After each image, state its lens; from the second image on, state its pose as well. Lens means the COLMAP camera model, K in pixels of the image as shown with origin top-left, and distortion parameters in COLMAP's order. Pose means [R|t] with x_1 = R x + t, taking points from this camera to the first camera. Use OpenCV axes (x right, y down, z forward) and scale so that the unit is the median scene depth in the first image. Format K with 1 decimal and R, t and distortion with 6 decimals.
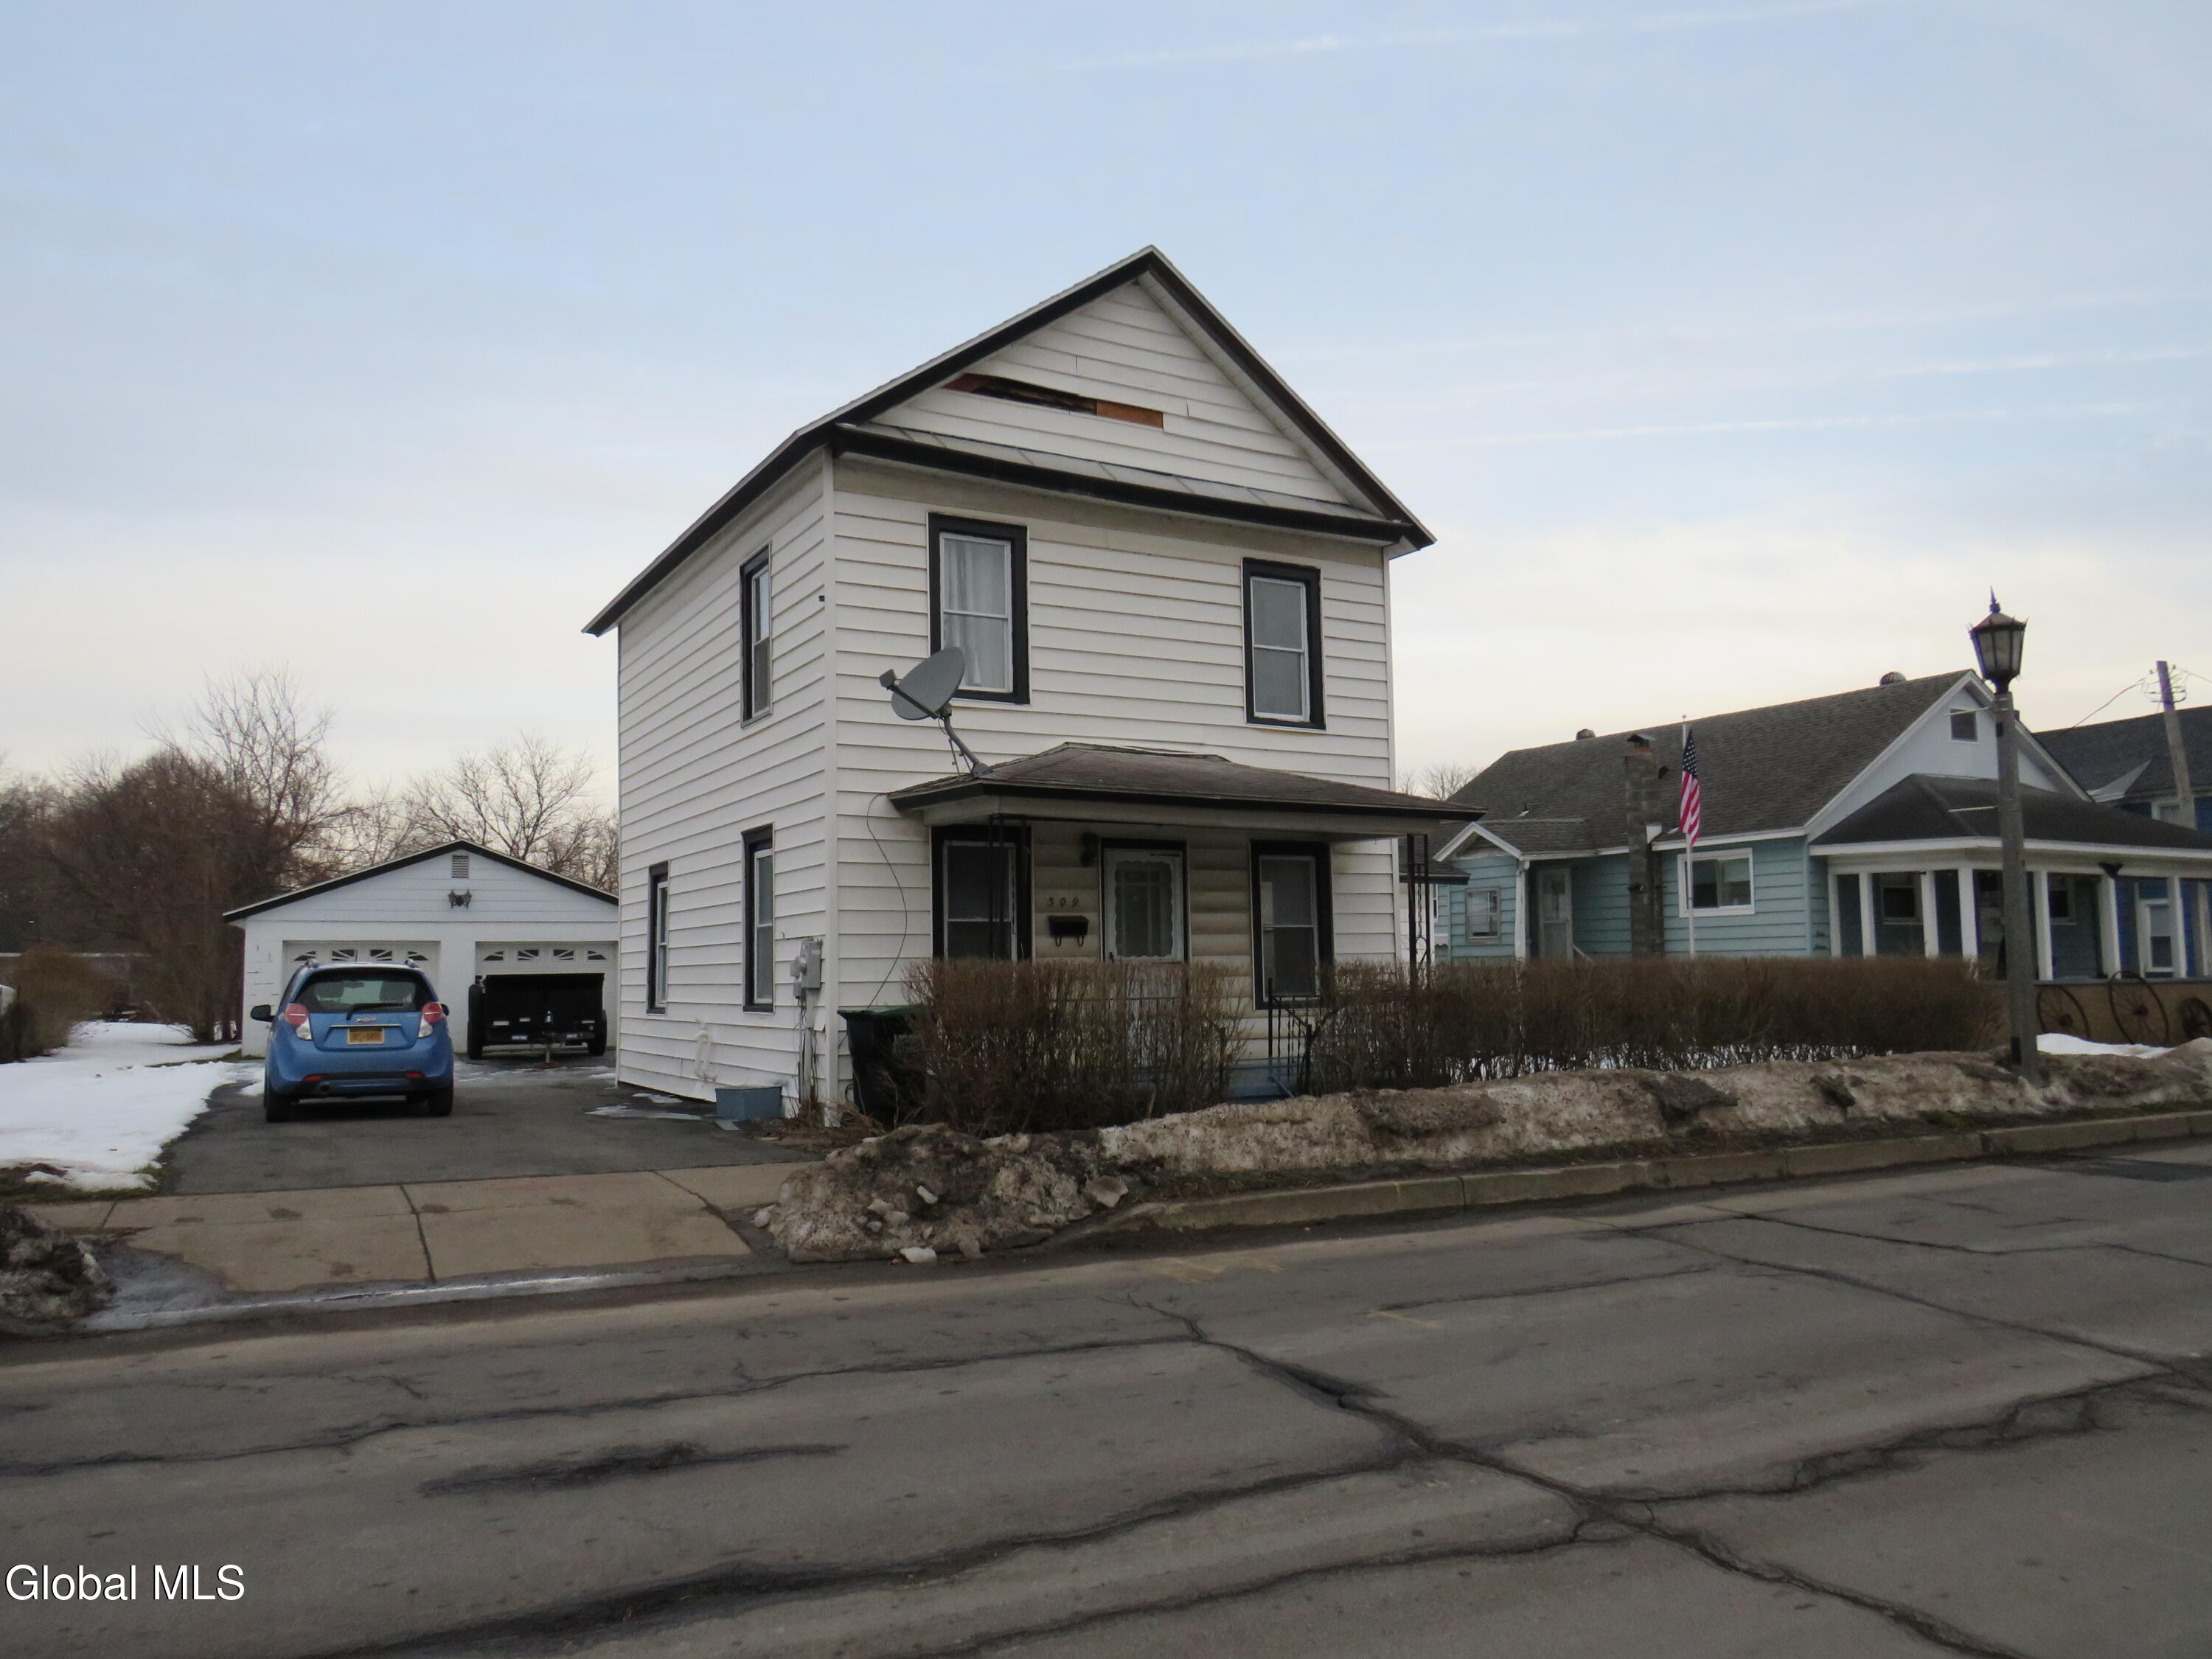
lens RADIAL K [[1573.7, 0, 1100.5], [0, 1573.7, 830.0], [0, 0, 1]] dist [-0.013703, -0.001943]
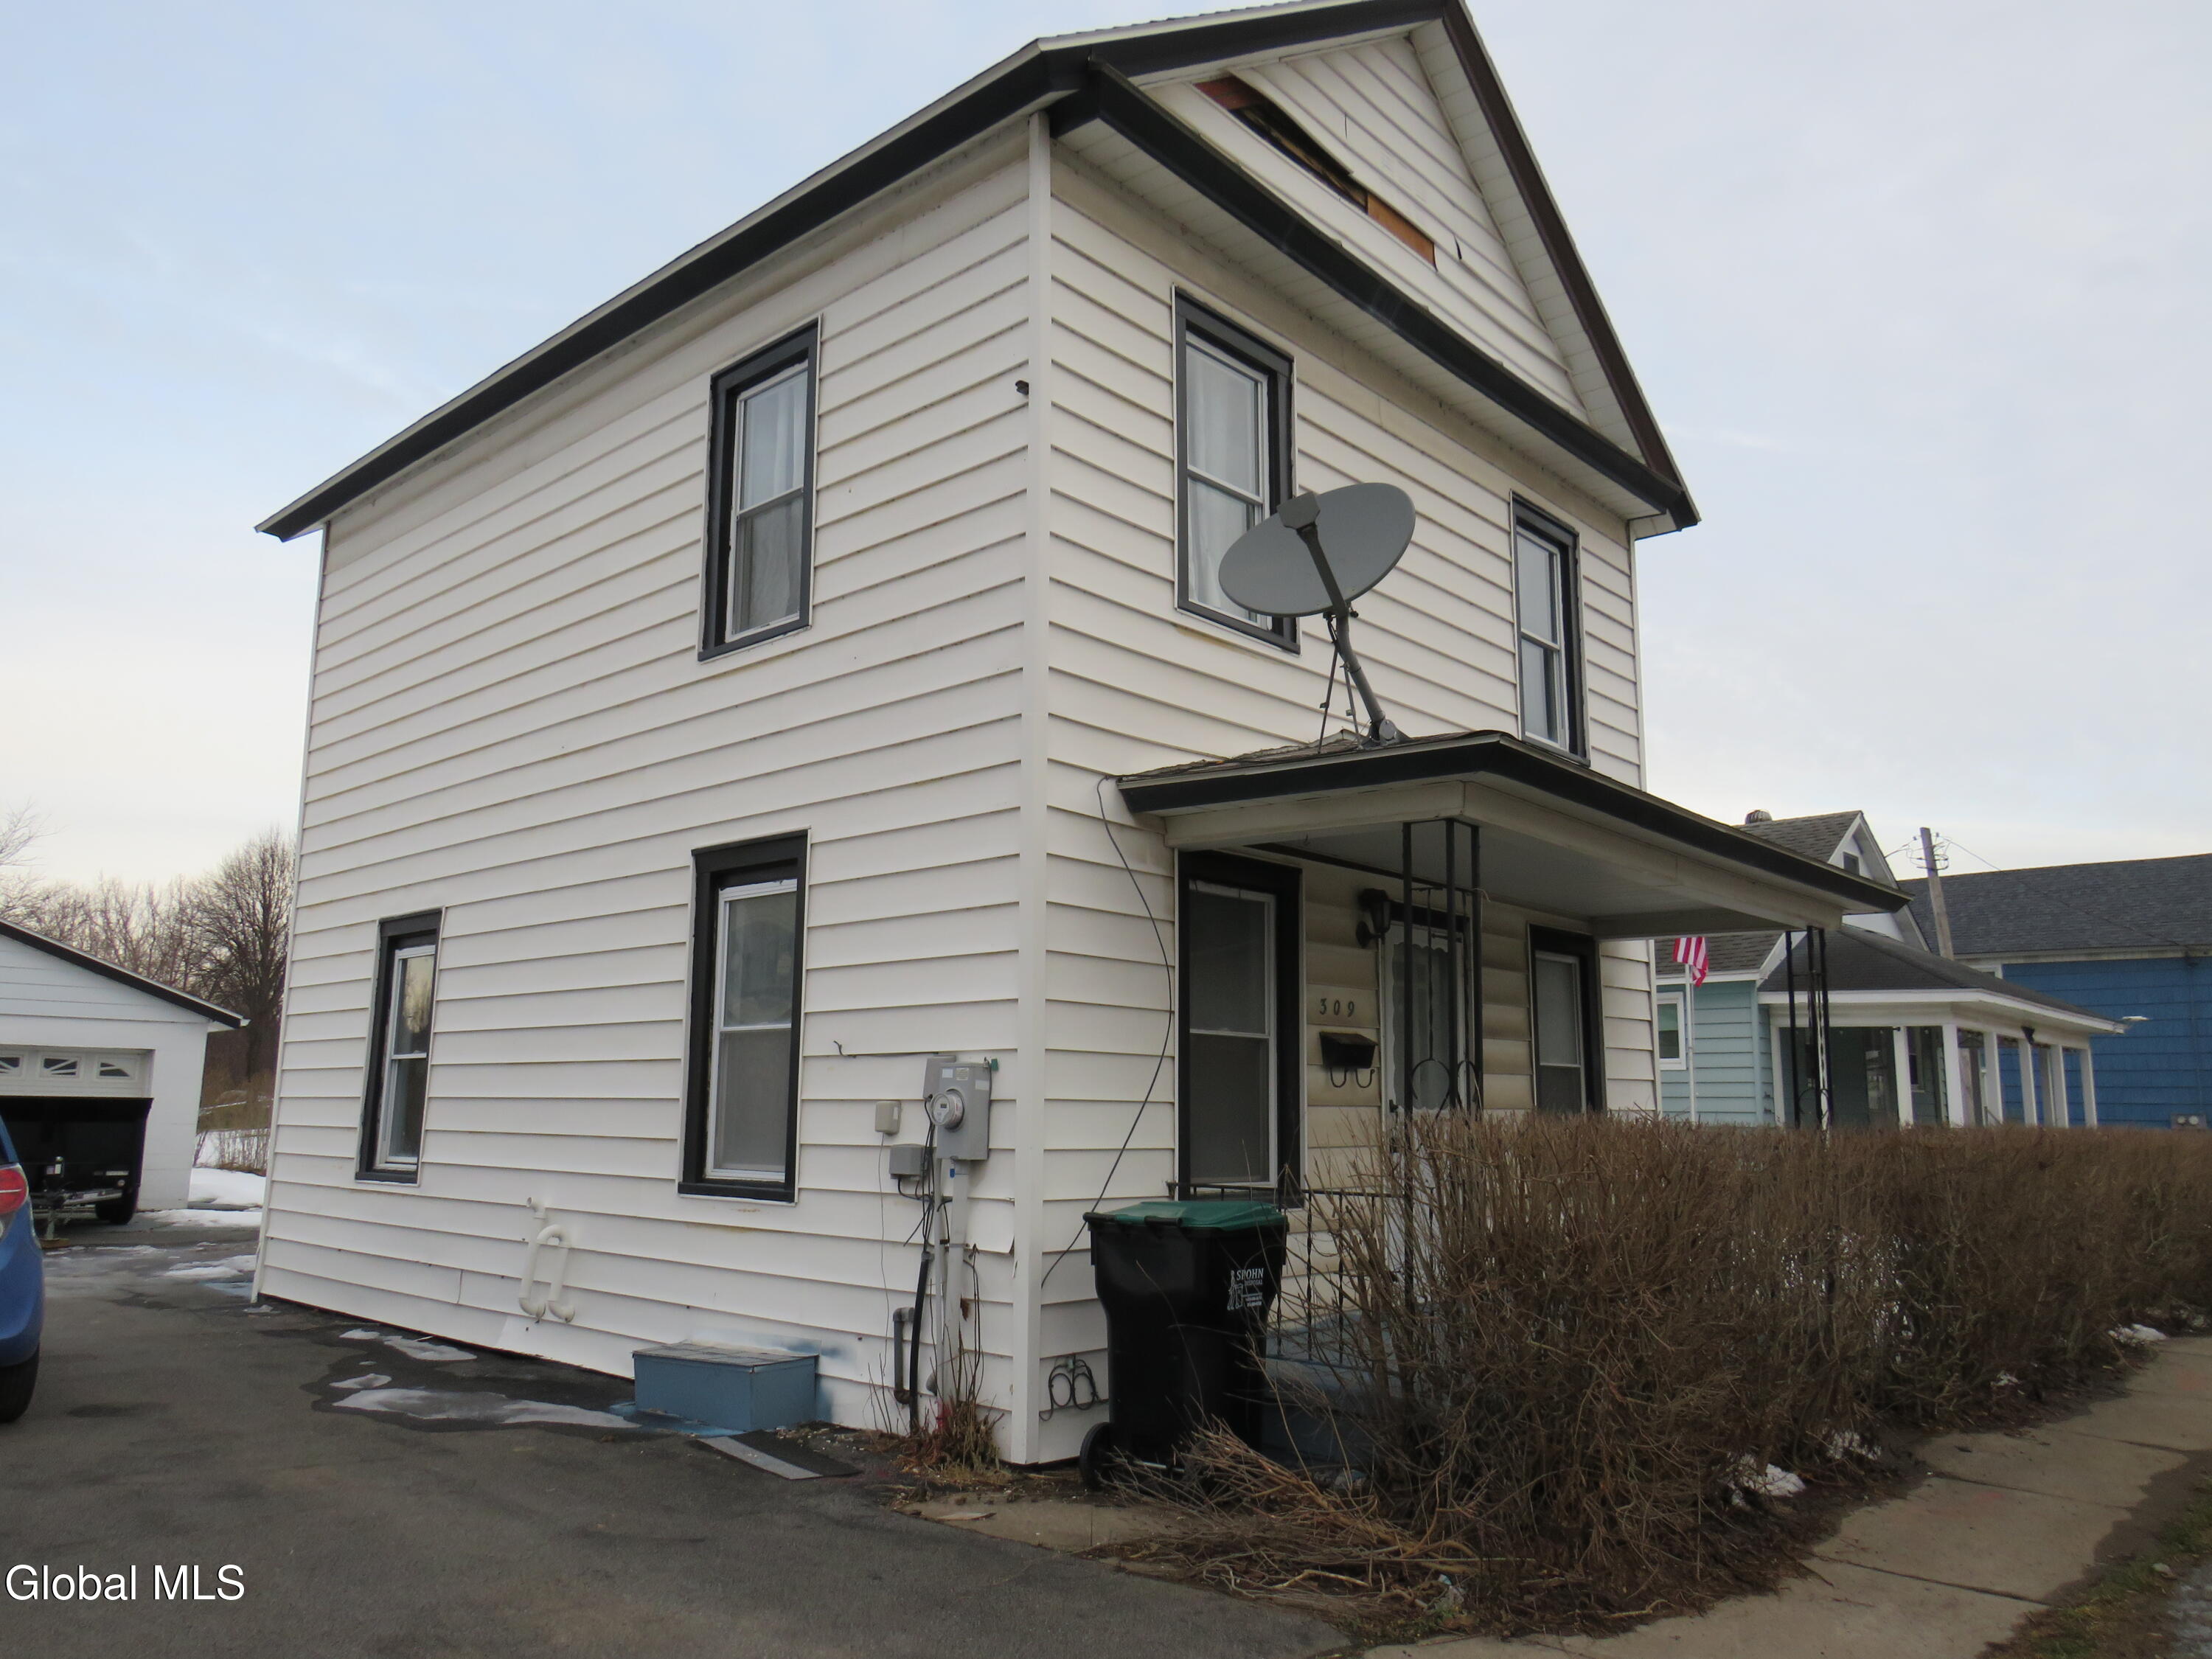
lens RADIAL K [[1573.7, 0, 1100.5], [0, 1573.7, 830.0], [0, 0, 1]] dist [-0.013703, -0.001943]
pose [[0.950720, 0.080673, 0.299372, -0.257421], [-0.054082, 0.993903, -0.096082, 0.038335], [-0.305298, 0.075157, 0.949286, 0.453058]]
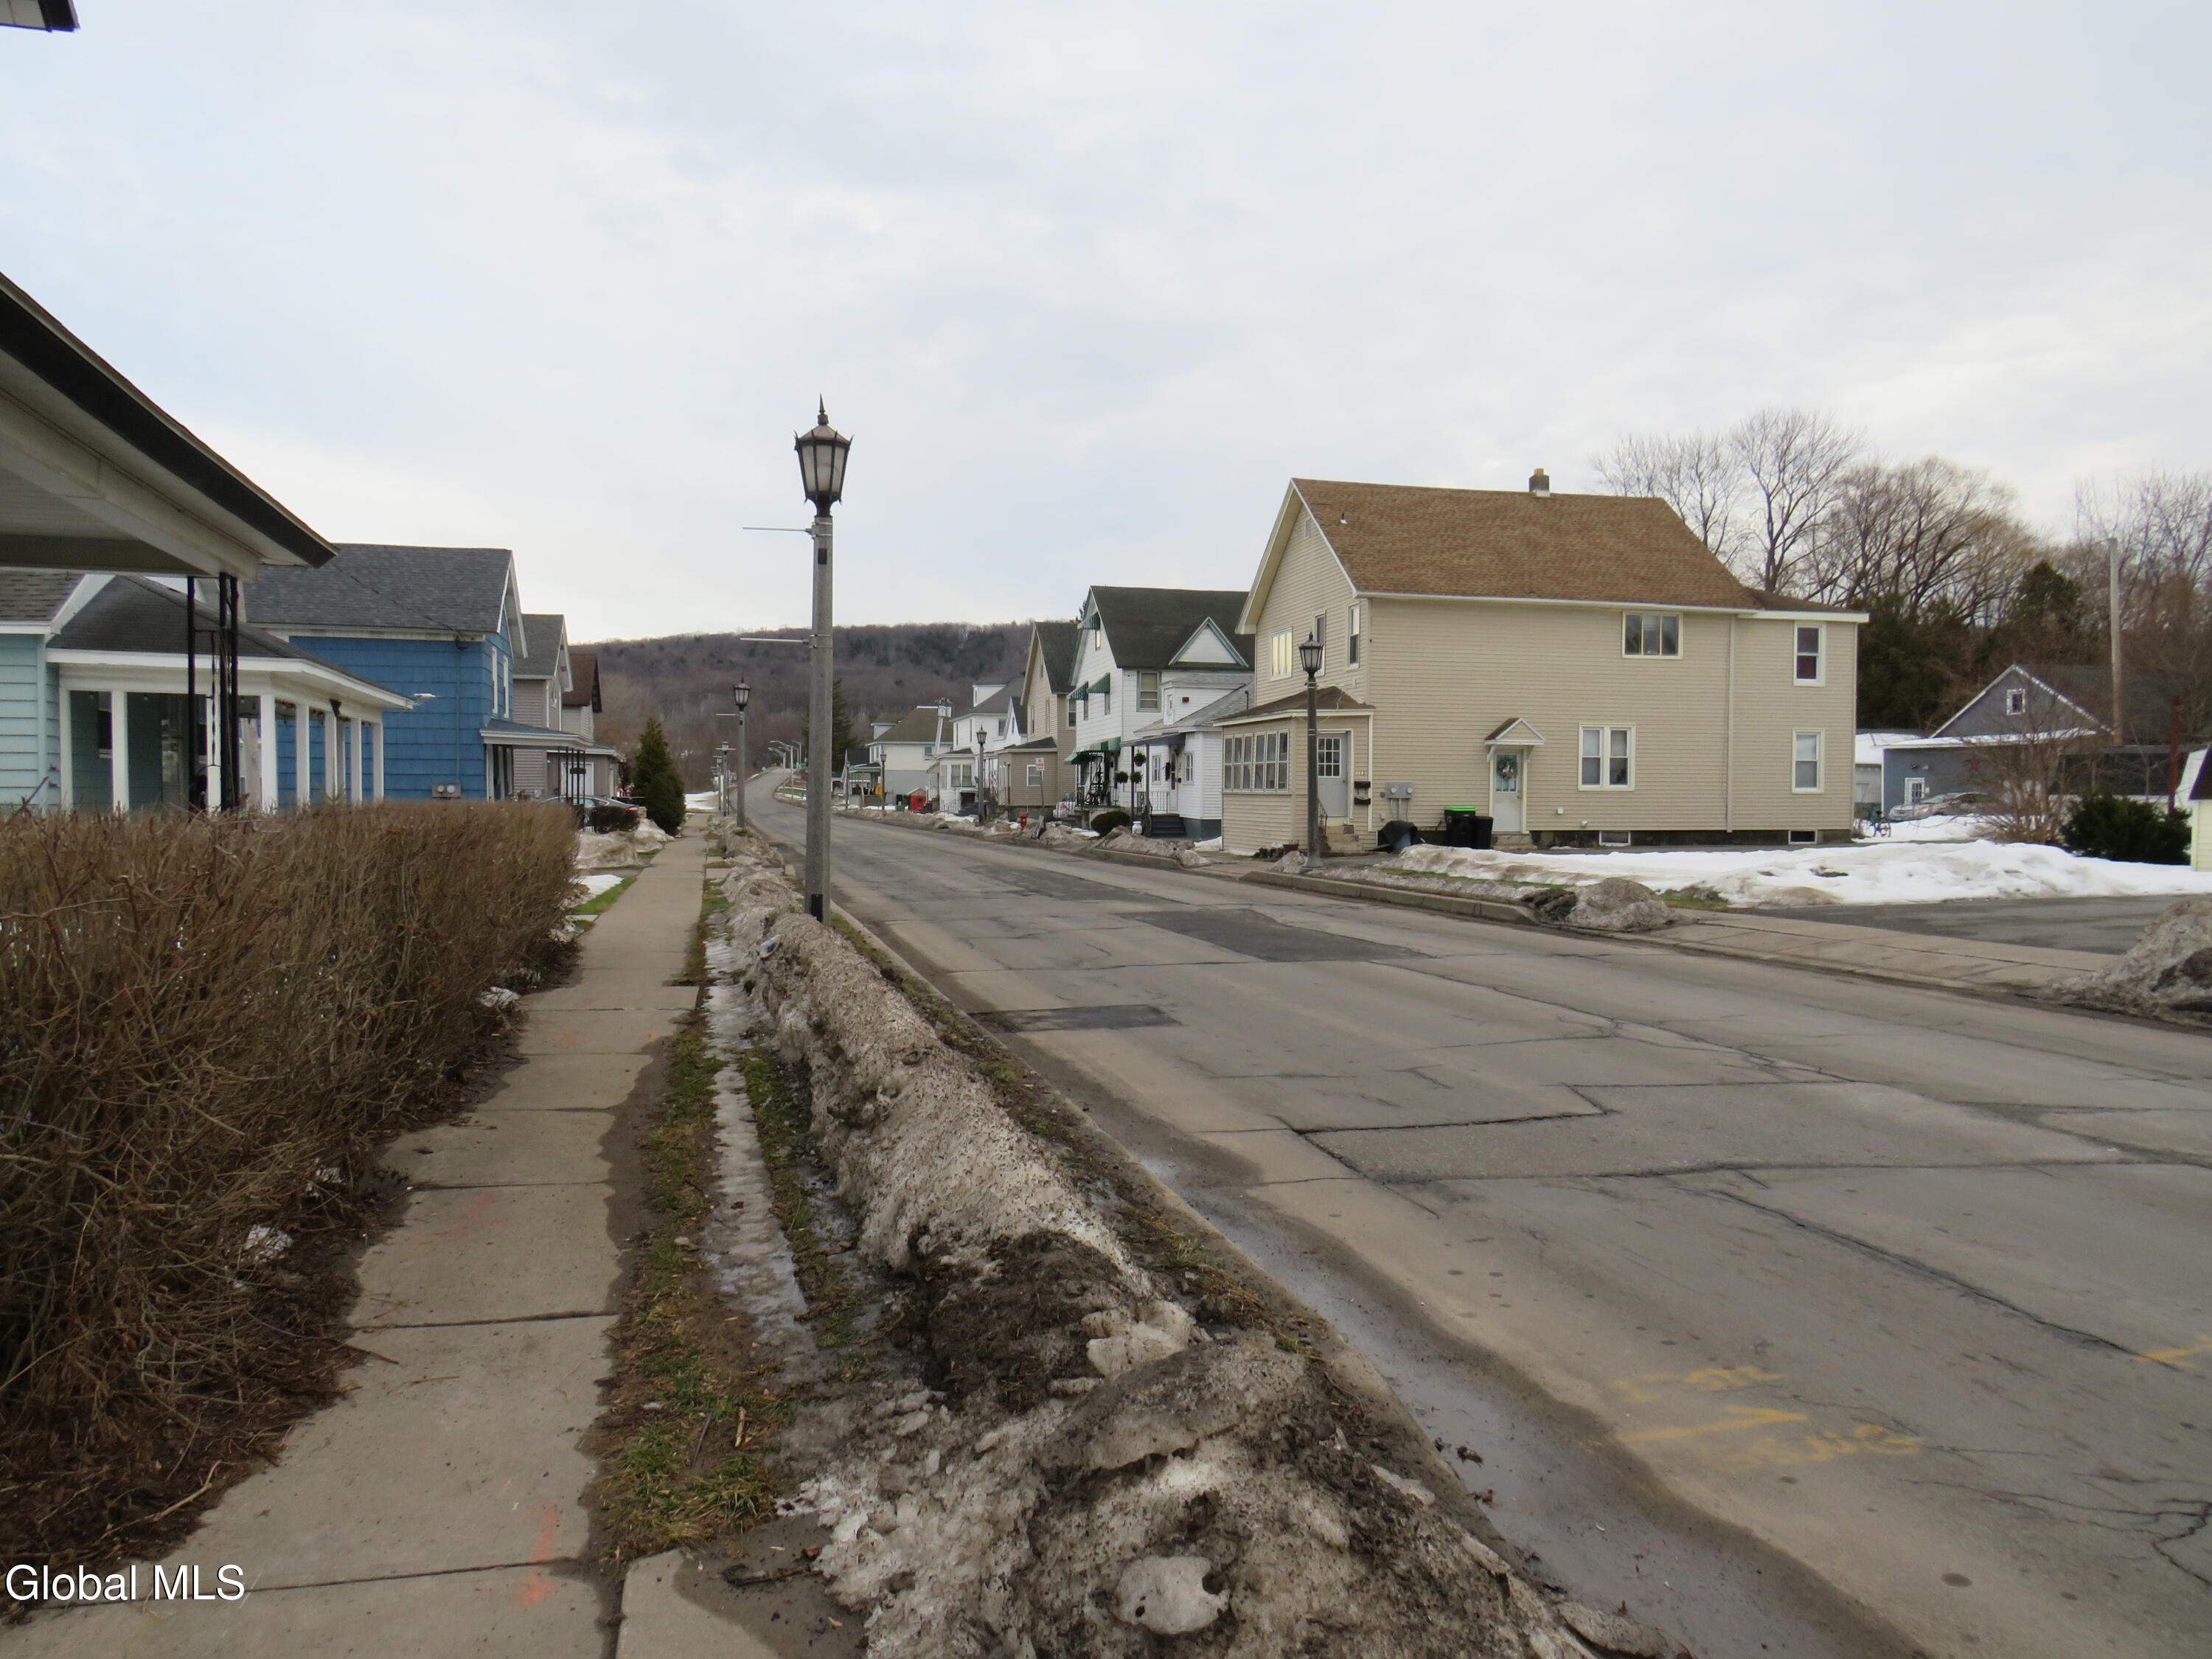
lens RADIAL K [[1573.7, 0, 1100.5], [0, 1573.7, 830.0], [0, 0, 1]] dist [-0.013703, -0.001943]
pose [[0.235471, -0.011206, 0.971817, -0.239039], [-0.089144, 0.995469, 0.033078, 0.042570], [-0.967784, -0.094421, 0.233406, 0.545227]]
